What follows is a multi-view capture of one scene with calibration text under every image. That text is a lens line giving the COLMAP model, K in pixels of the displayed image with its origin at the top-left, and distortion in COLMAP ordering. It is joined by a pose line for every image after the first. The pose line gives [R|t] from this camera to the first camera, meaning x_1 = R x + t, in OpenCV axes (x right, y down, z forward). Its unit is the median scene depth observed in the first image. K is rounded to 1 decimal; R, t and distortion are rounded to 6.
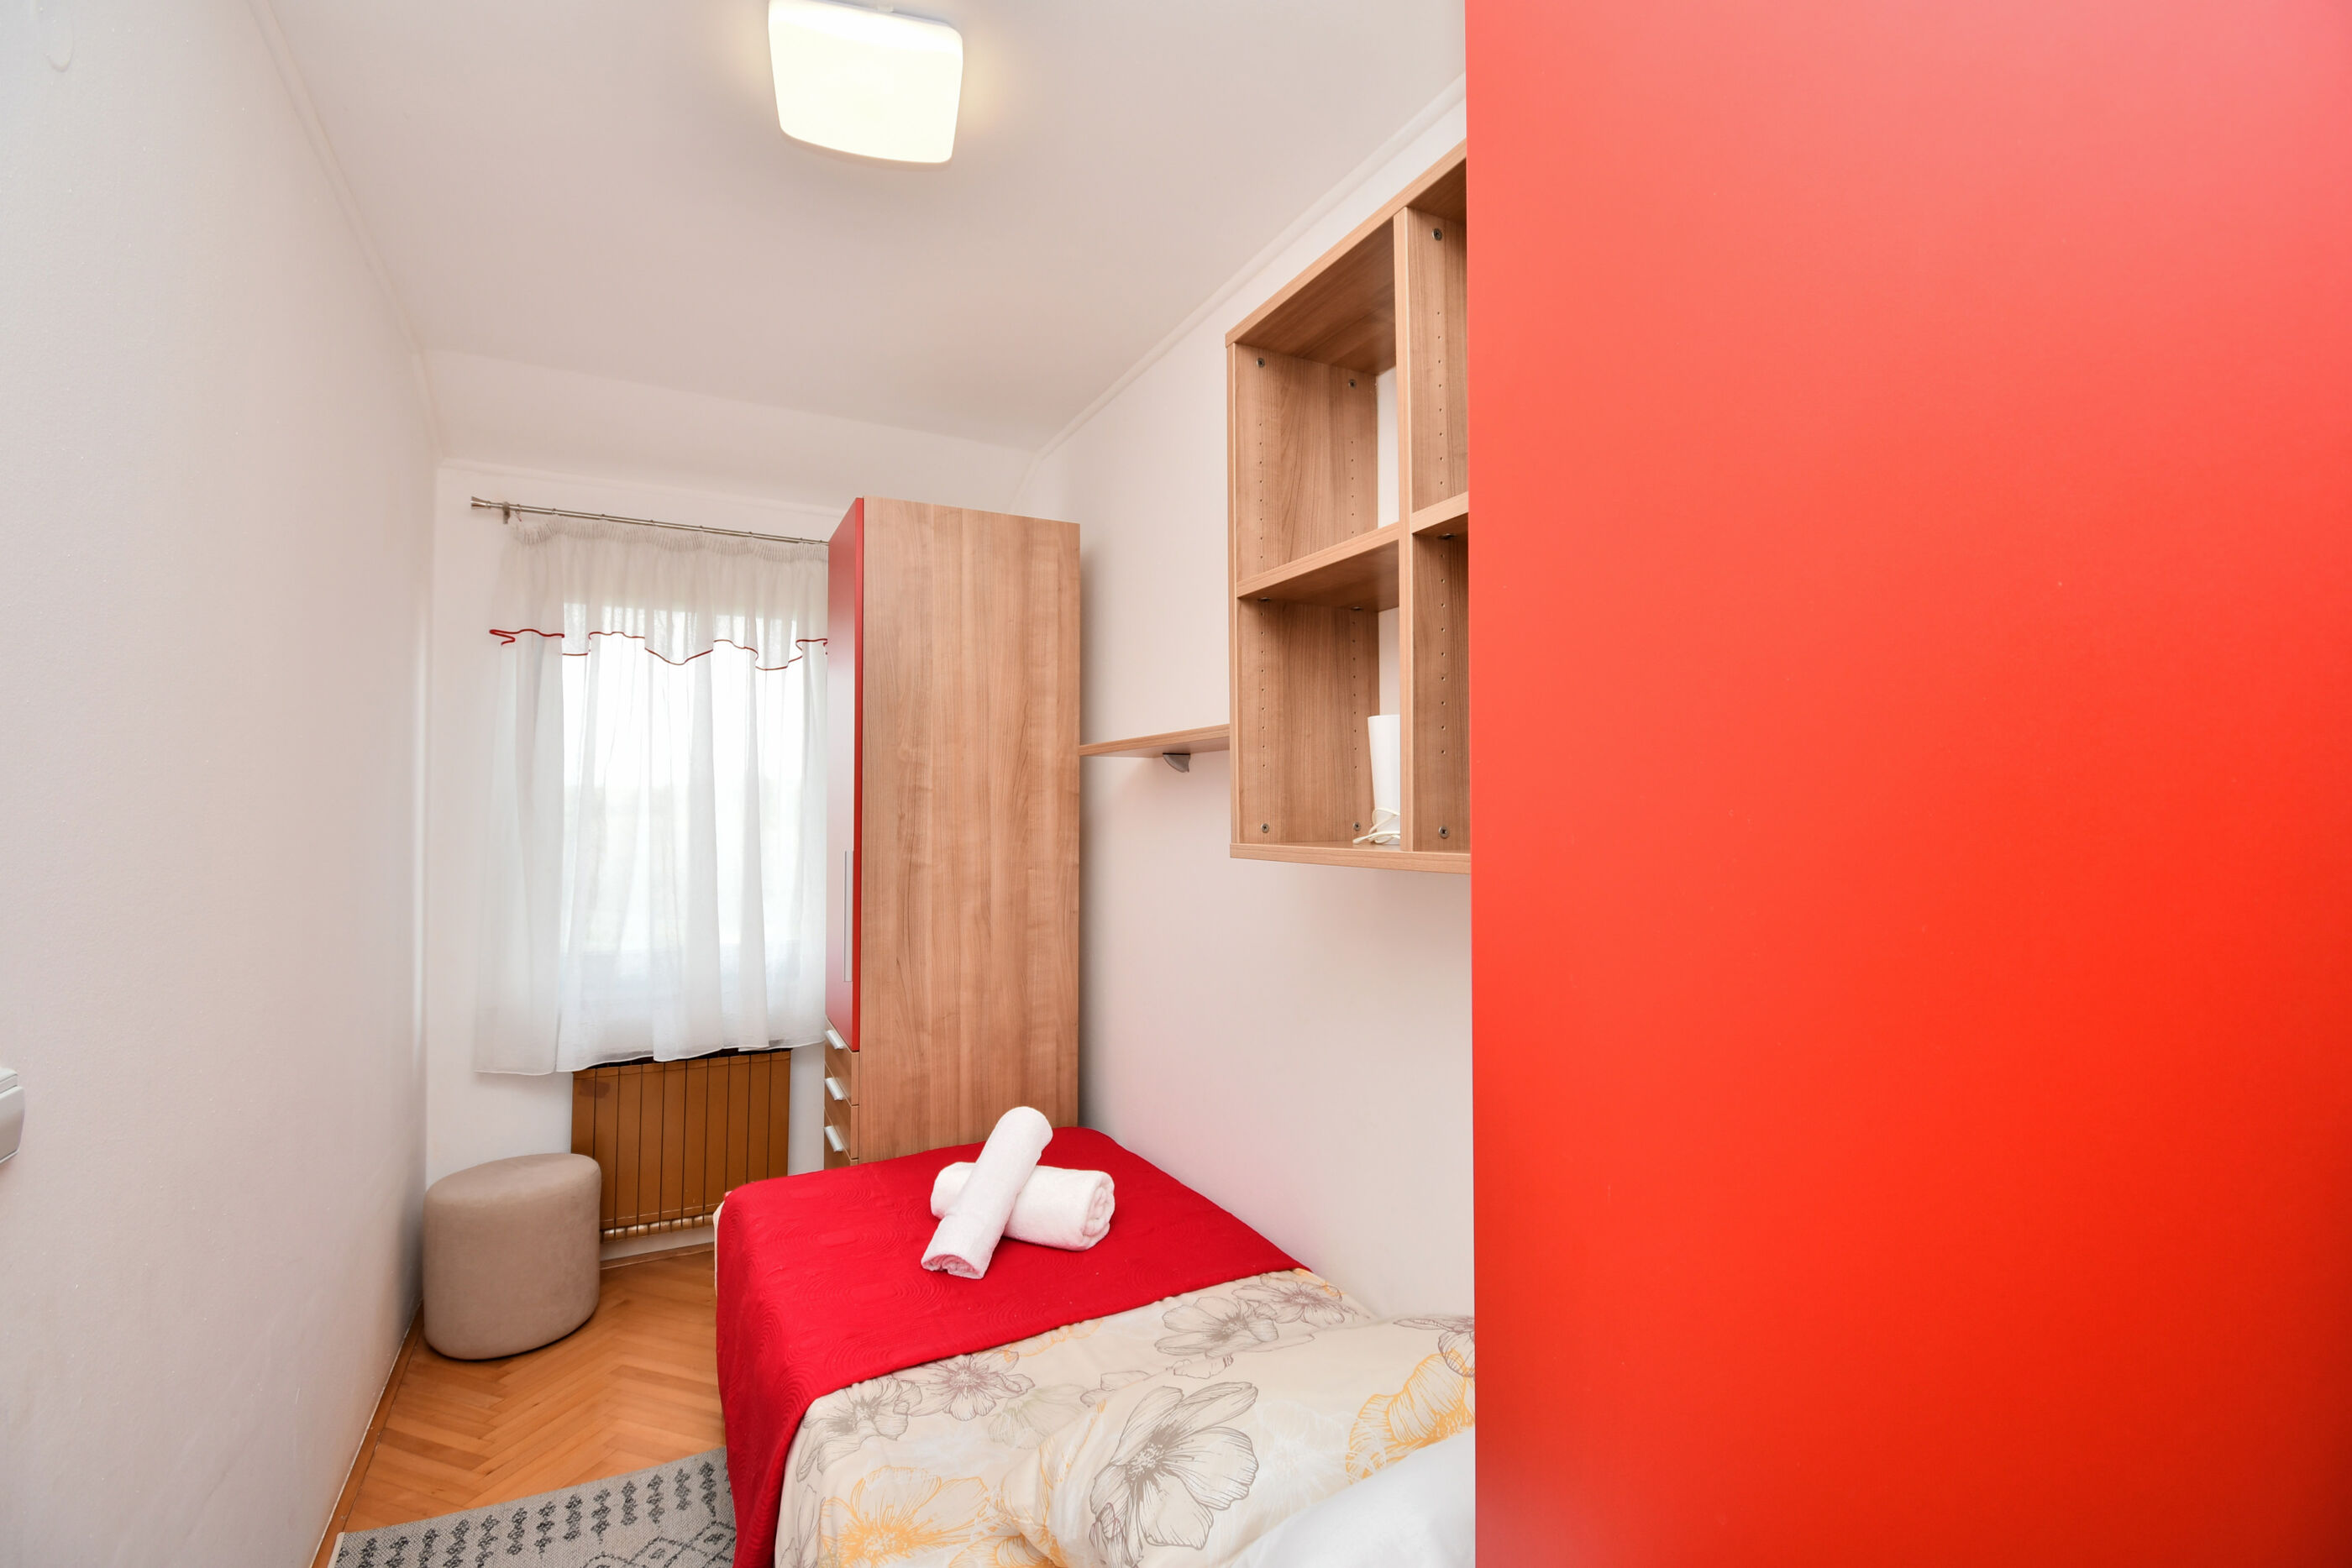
lens RADIAL K [[1033.0, 0, 1176.3], [0, 1033.0, 791.6], [0, 0, 1]] dist [0.022140, -0.025964]
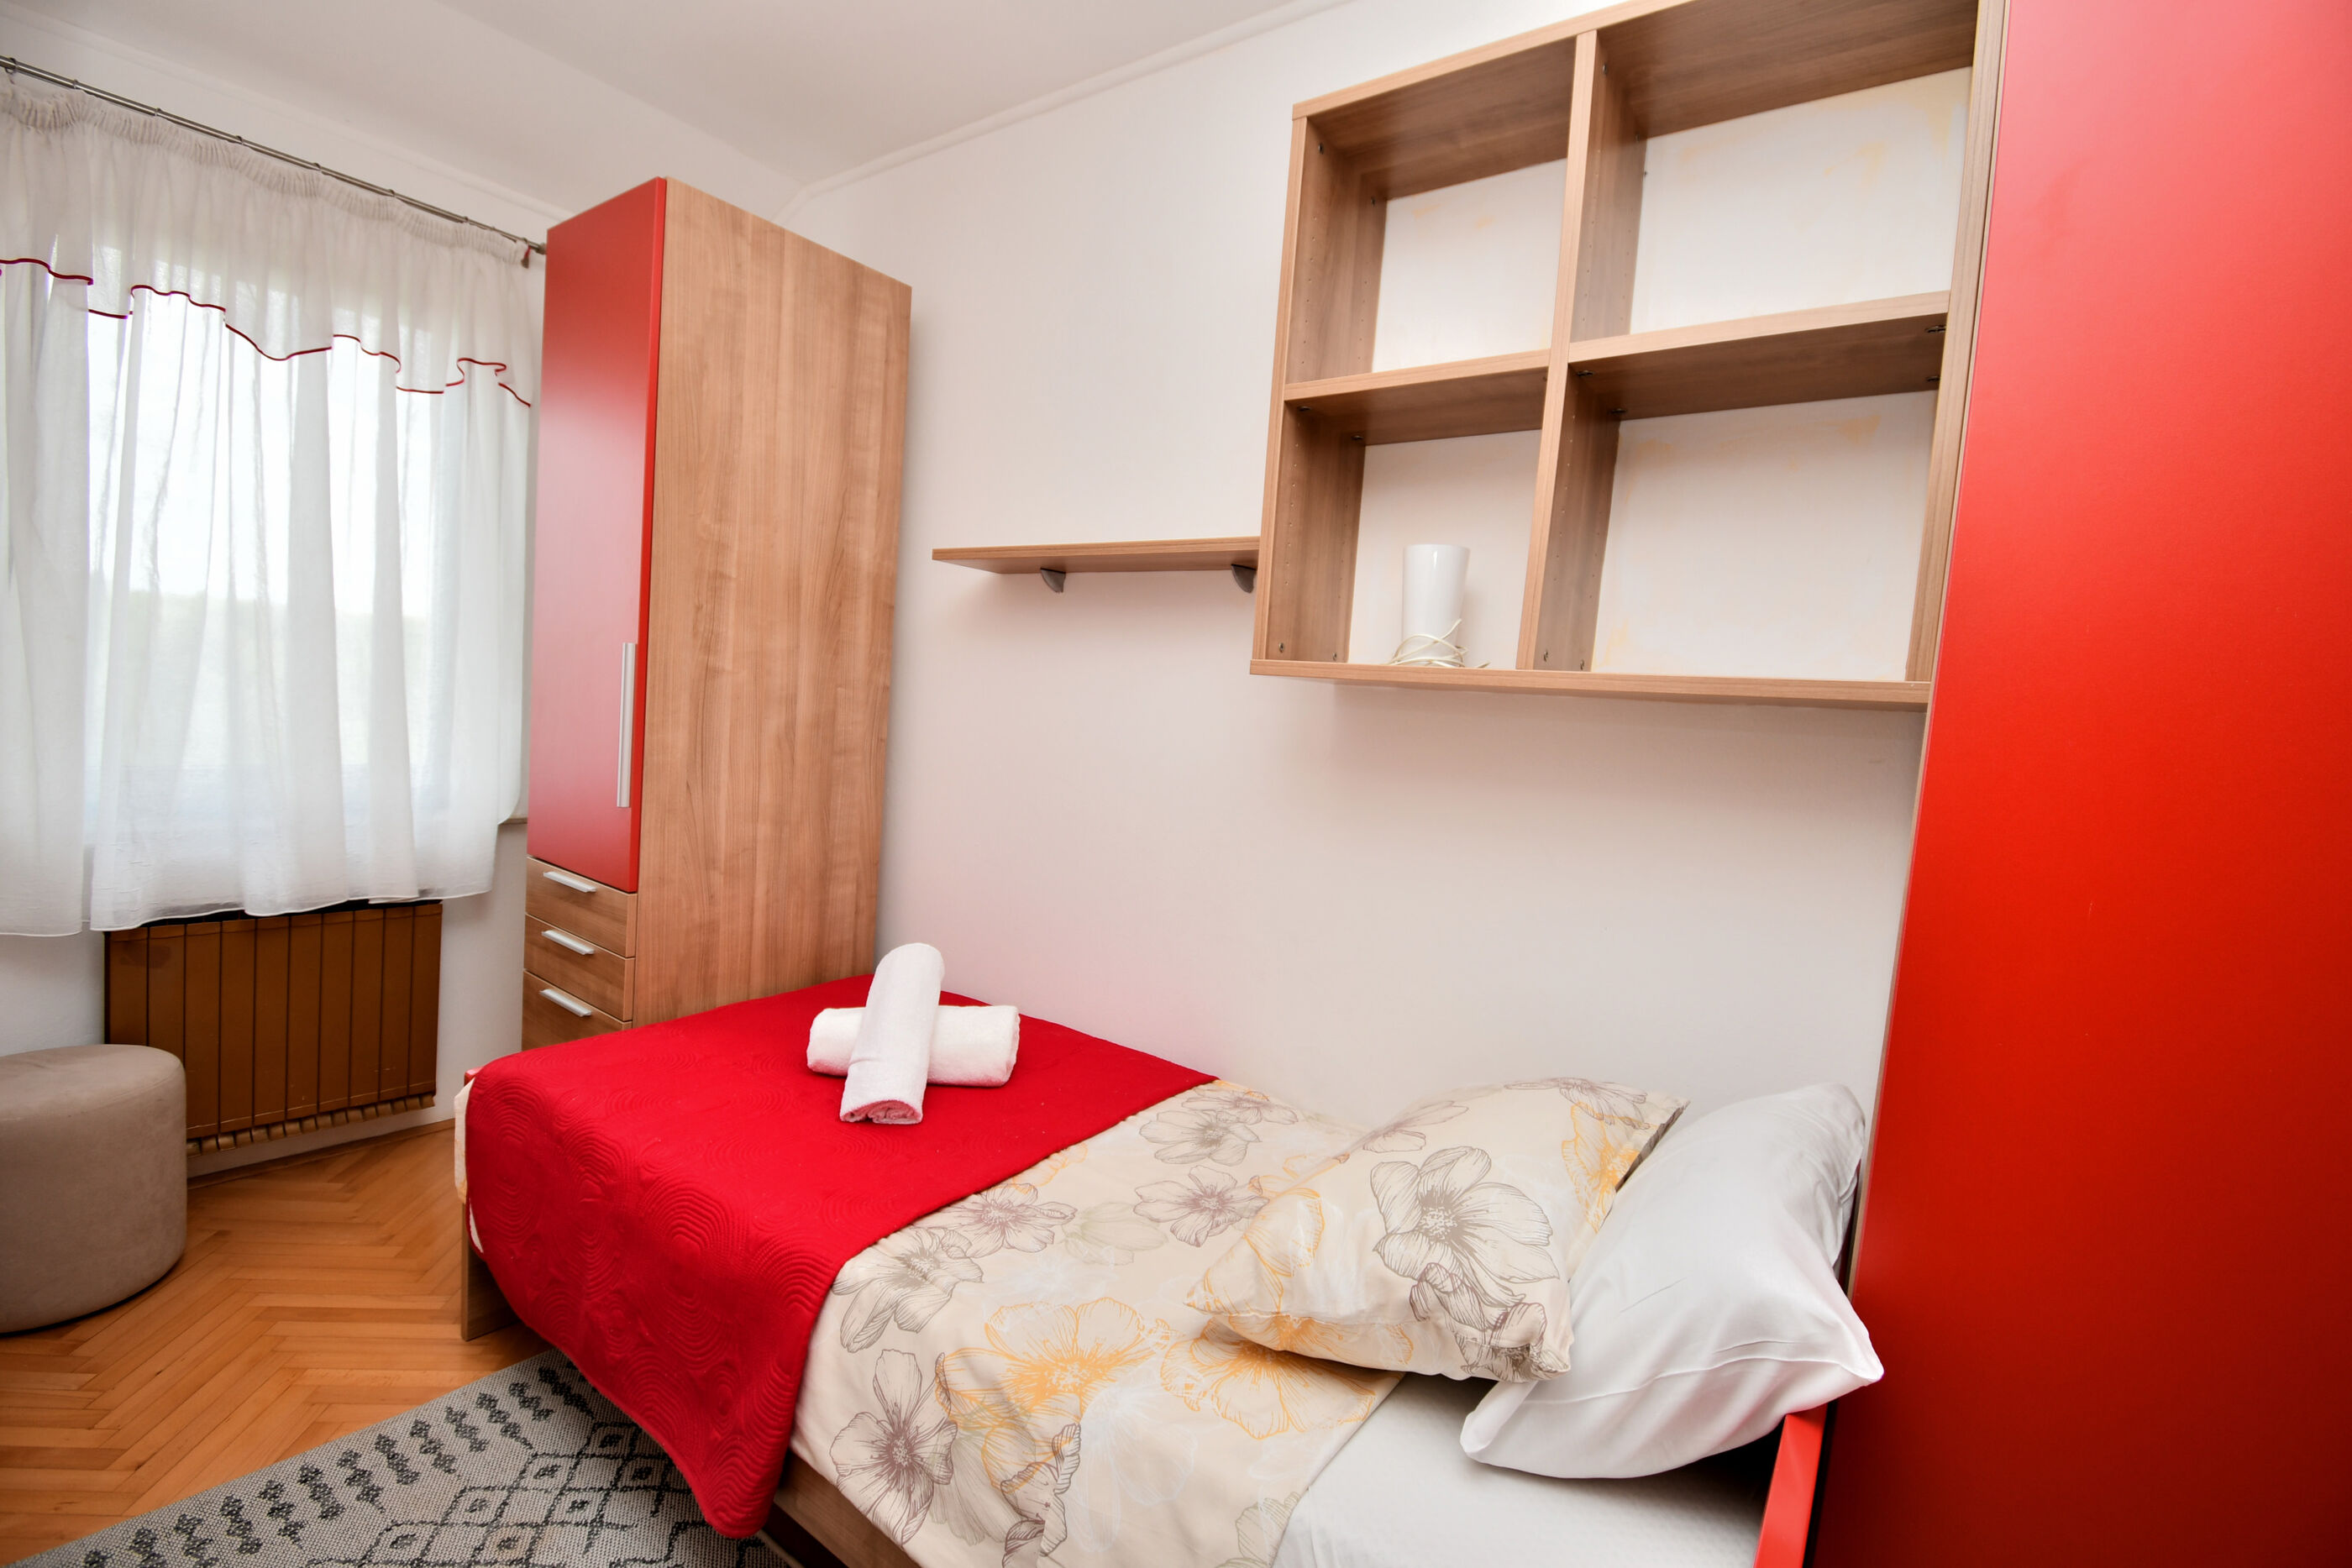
lens RADIAL K [[1033.0, 0, 1176.3], [0, 1033.0, 791.6], [0, 0, 1]] dist [0.022140, -0.025964]
pose [[0.892436, 0.032027, 0.450036, -0.286763], [-0.085390, 0.991439, 0.098776, 0.053666], [-0.443020, -0.126580, 0.887531, 0.097163]]
